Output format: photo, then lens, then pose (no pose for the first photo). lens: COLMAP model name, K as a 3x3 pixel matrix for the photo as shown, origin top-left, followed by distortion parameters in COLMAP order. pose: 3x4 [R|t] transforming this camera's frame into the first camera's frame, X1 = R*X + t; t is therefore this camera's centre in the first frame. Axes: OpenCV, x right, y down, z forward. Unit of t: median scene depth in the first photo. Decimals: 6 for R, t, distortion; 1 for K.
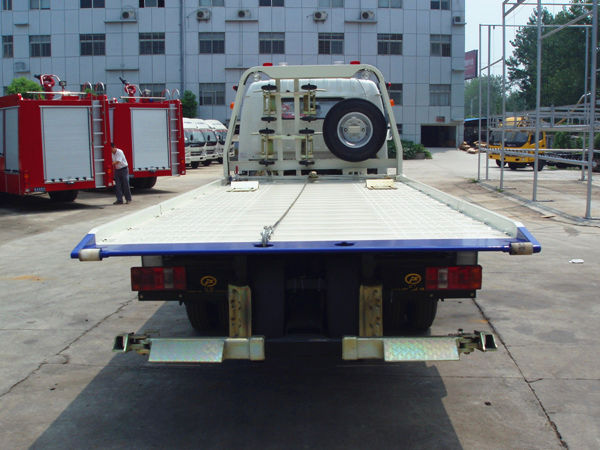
lens RADIAL K [[672.9, 0, 303.3], [0, 672.9, 226.1], [0, 0, 1]] dist [-0.151373, -0.003723]
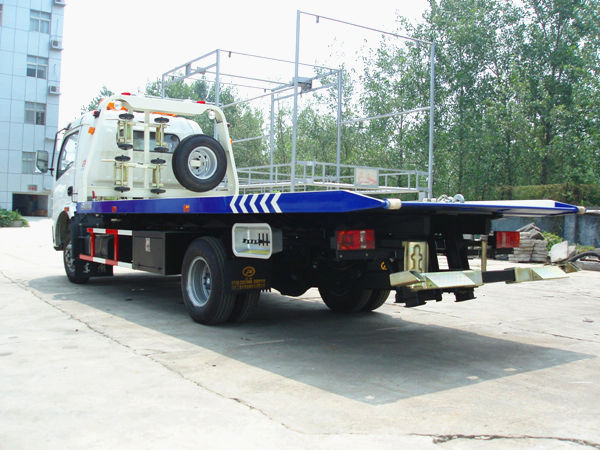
lens RADIAL K [[672.9, 0, 303.3], [0, 672.9, 226.1], [0, 0, 1]] dist [-0.151373, -0.003723]
pose [[0.784451, 0.021505, 0.619818, -0.087027], [0.051819, 0.993631, -0.100057, 0.014265], [-0.618023, 0.110608, 0.778340, 0.010935]]
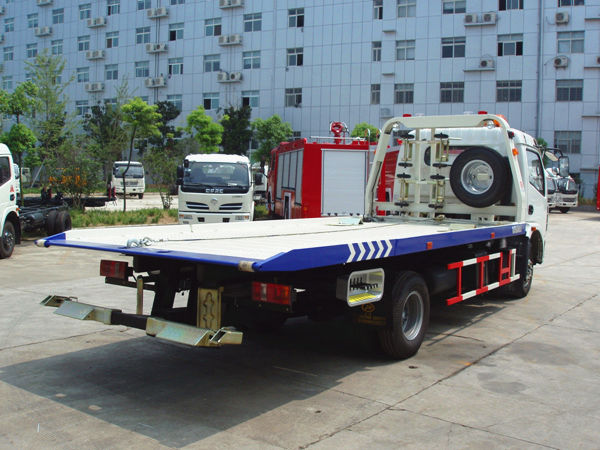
lens RADIAL K [[672.9, 0, 303.3], [0, 672.9, 226.1], [0, 0, 1]] dist [-0.151373, -0.003723]
pose [[0.836761, 0.066193, -0.543552, 0.077389], [-0.102917, 0.993987, -0.037387, -0.000278], [0.537809, 0.087225, 0.838542, -0.000537]]
